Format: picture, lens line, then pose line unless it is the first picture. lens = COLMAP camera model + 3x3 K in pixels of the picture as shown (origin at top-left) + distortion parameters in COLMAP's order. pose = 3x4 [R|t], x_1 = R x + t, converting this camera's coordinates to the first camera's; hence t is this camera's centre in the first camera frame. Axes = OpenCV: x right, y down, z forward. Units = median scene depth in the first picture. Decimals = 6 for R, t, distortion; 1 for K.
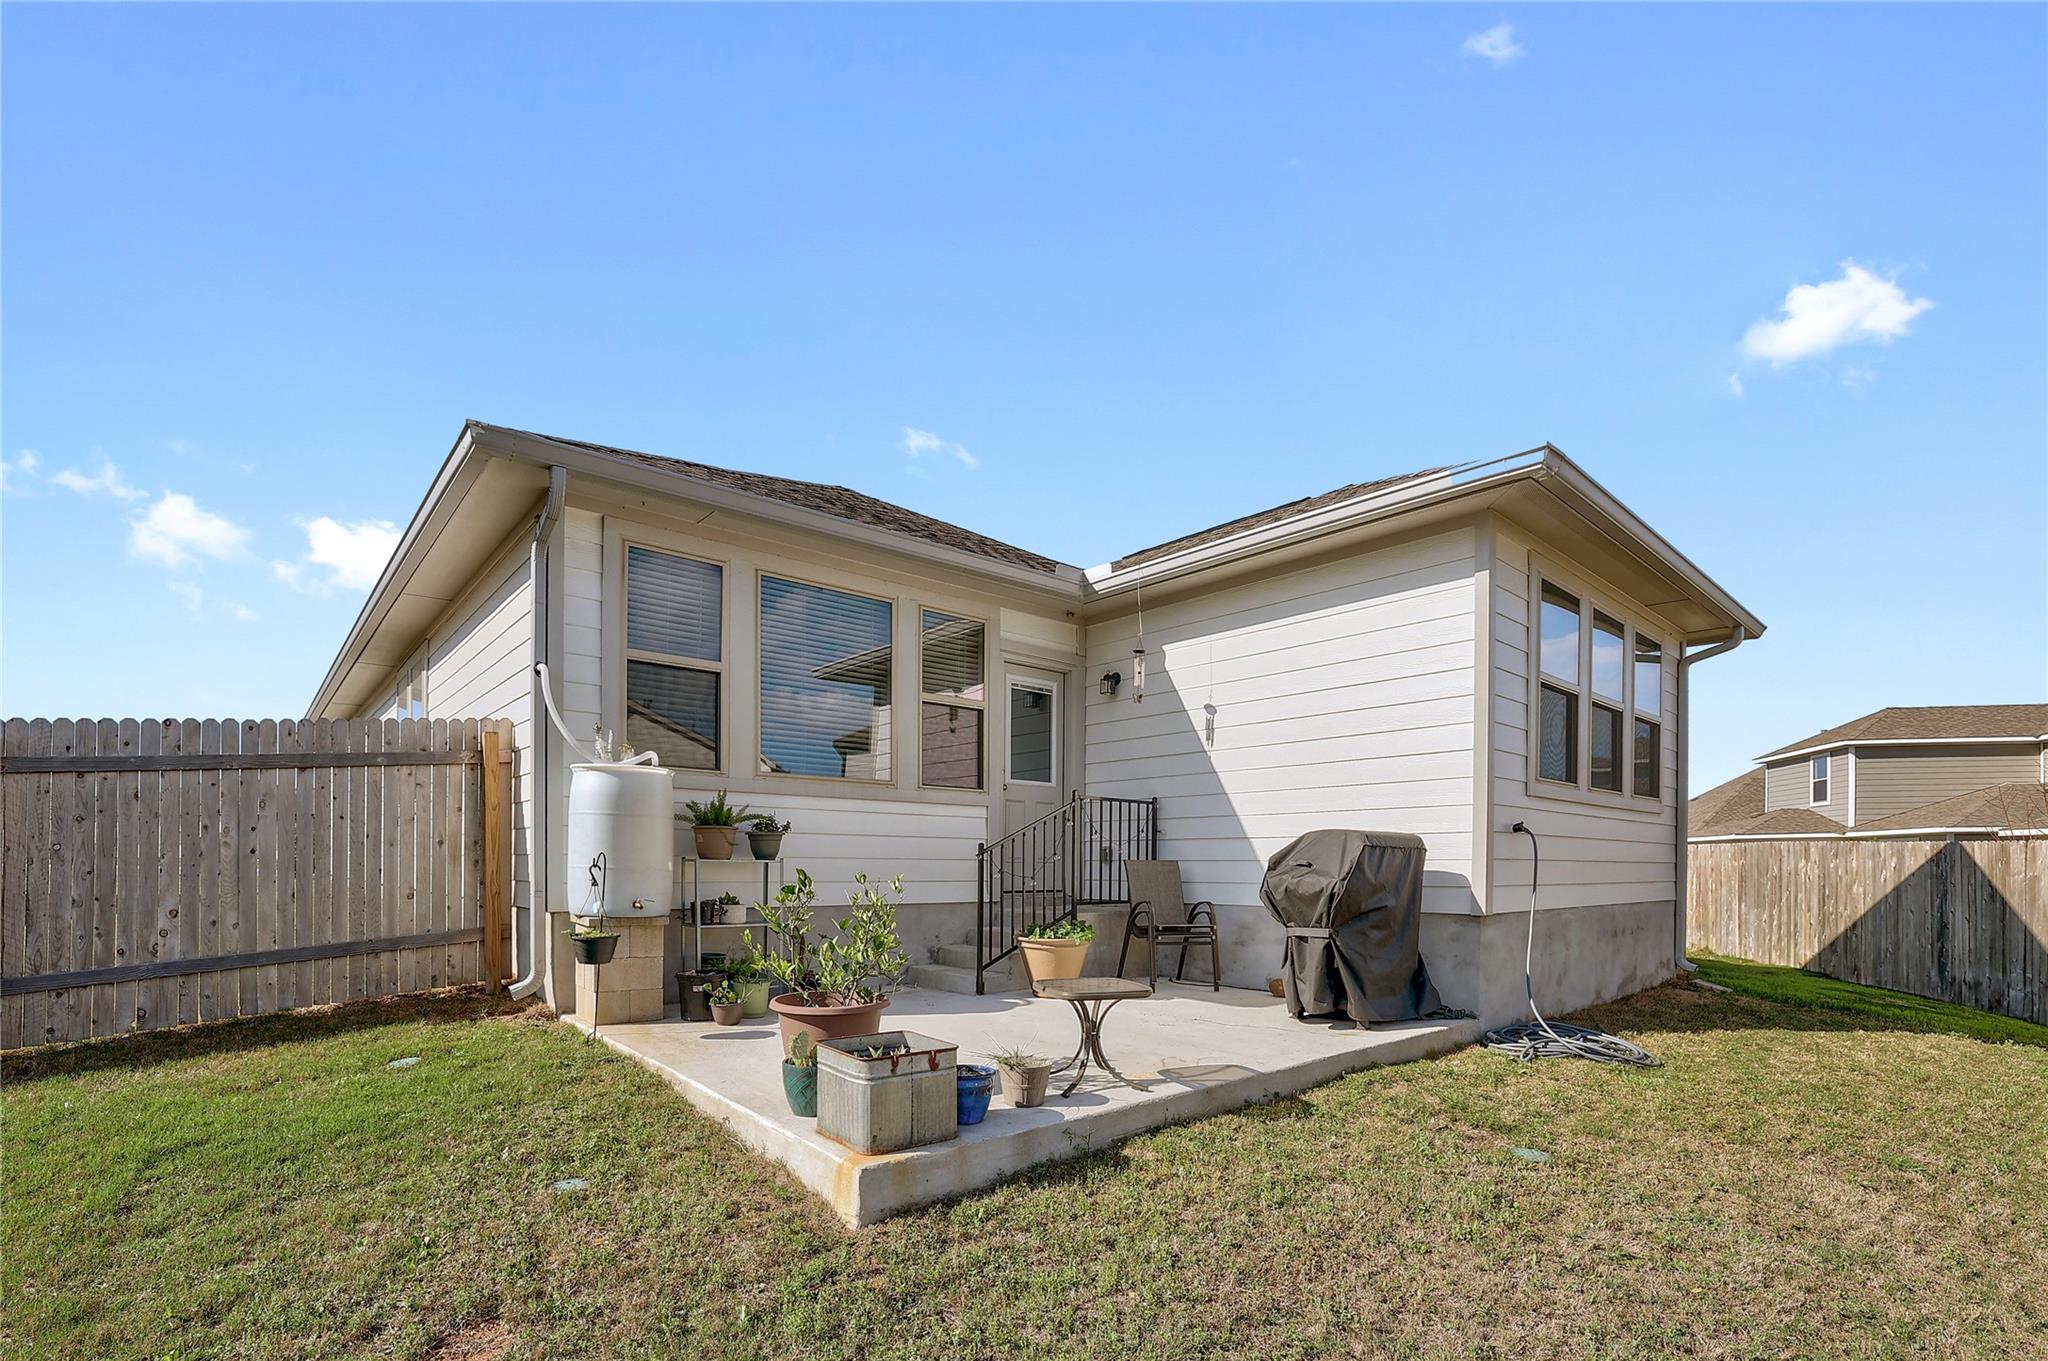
lens RADIAL K [[893.7, 0, 1024.0], [0, 893.7, 680.5], [0, 0, 1]] dist [-0.024231, 0.000686]
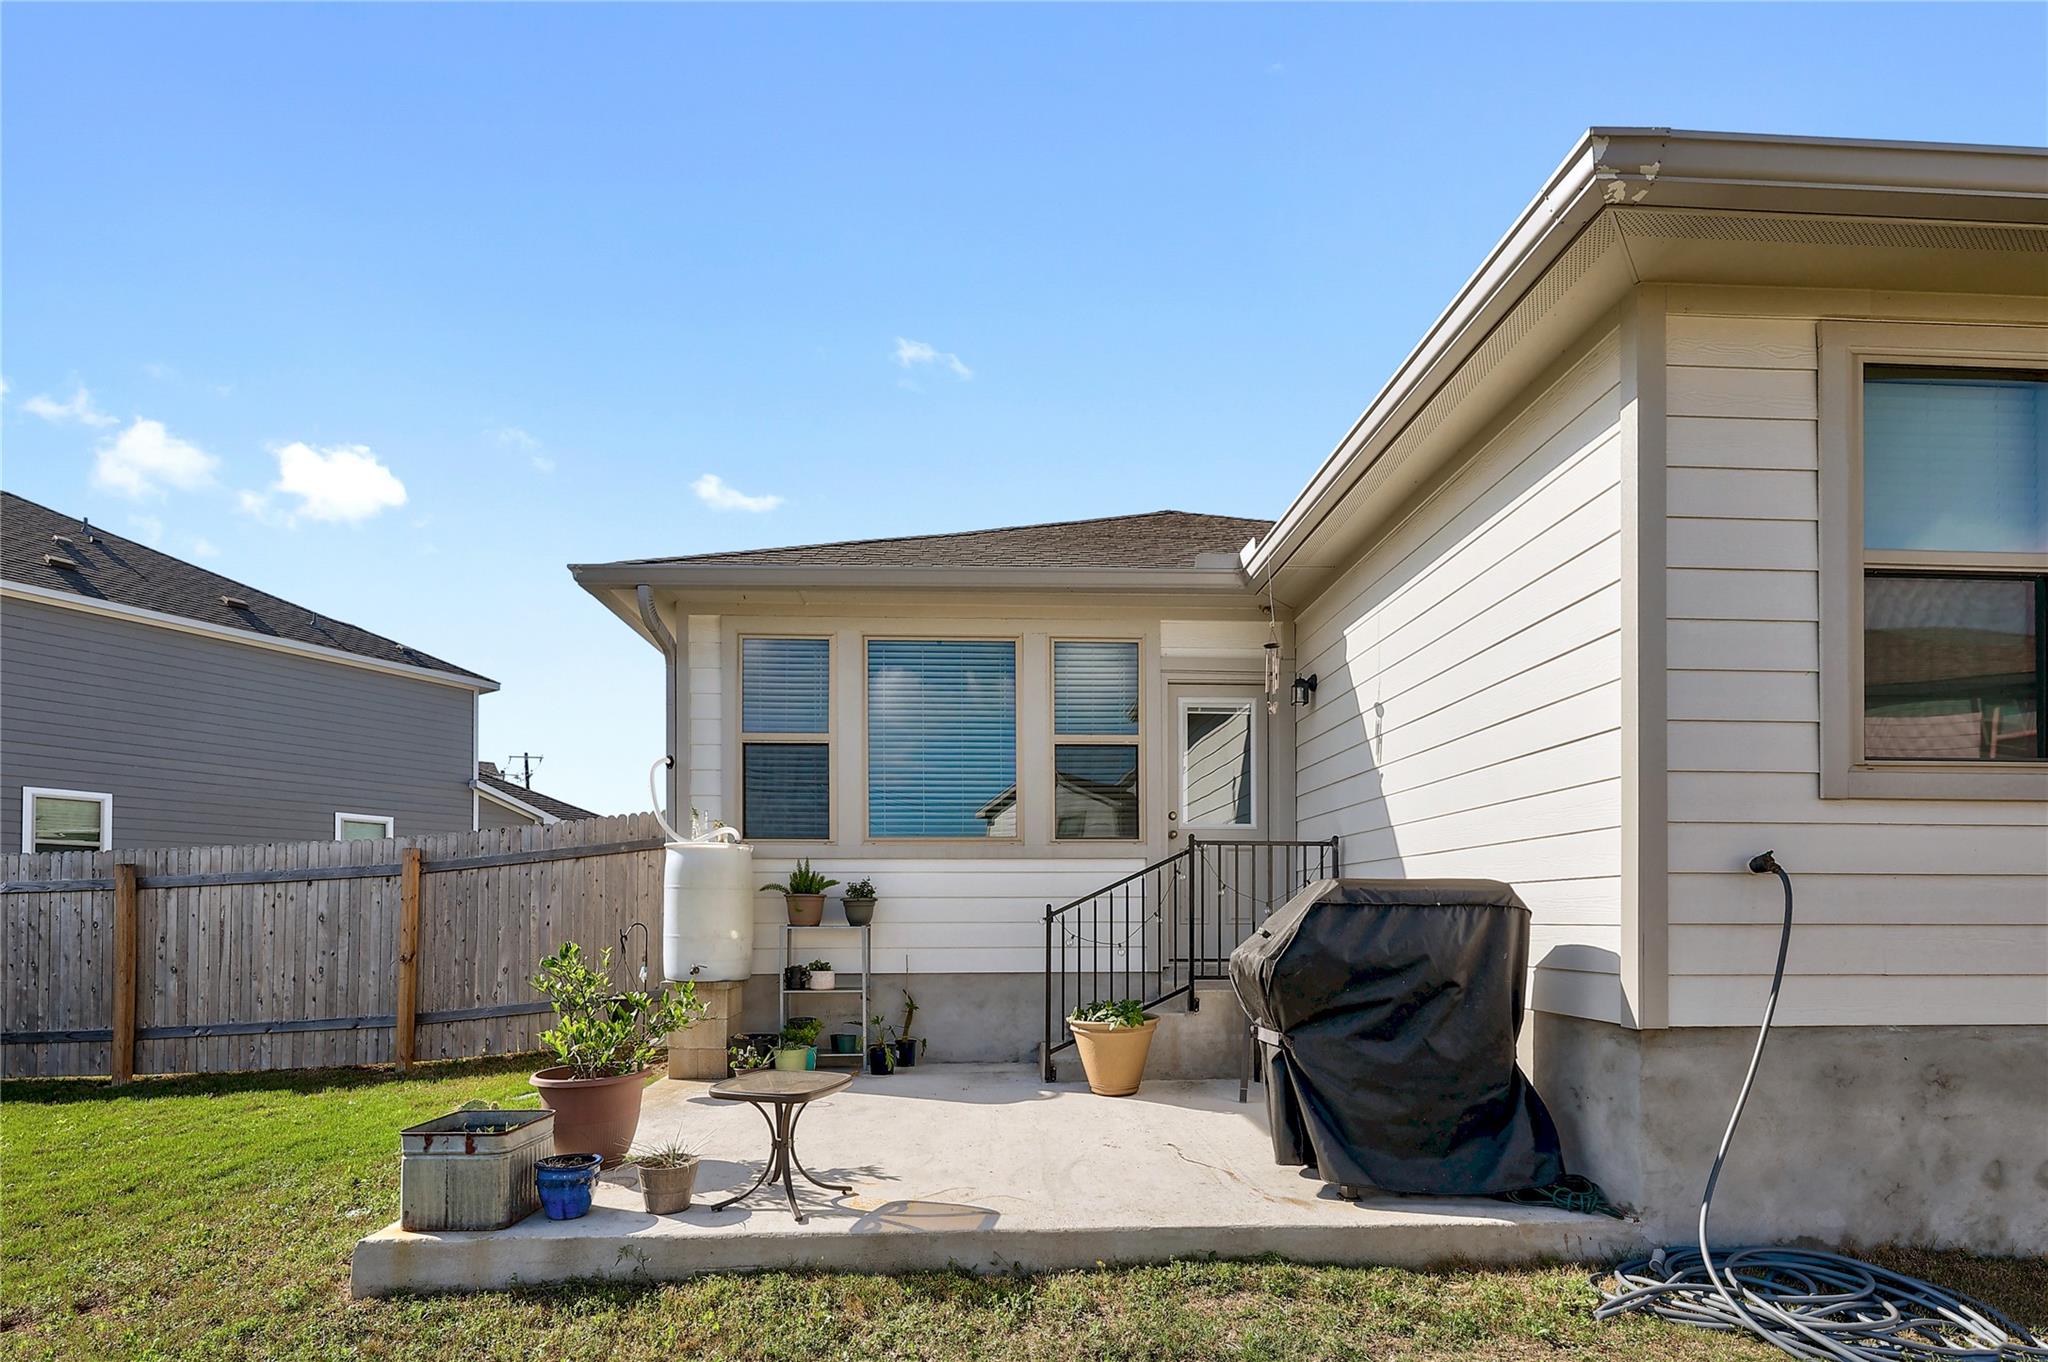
lens RADIAL K [[947.8, 0, 1022.5], [0, 947.8, 739.7], [0, 0, 1]] dist [0.000100, 0.000049]
pose [[0.787562, -0.121467, -0.604146, 0.559804], [0.131133, 0.990961, -0.028293, 0.053246], [0.602122, -0.056941, 0.796371, 0.302537]]
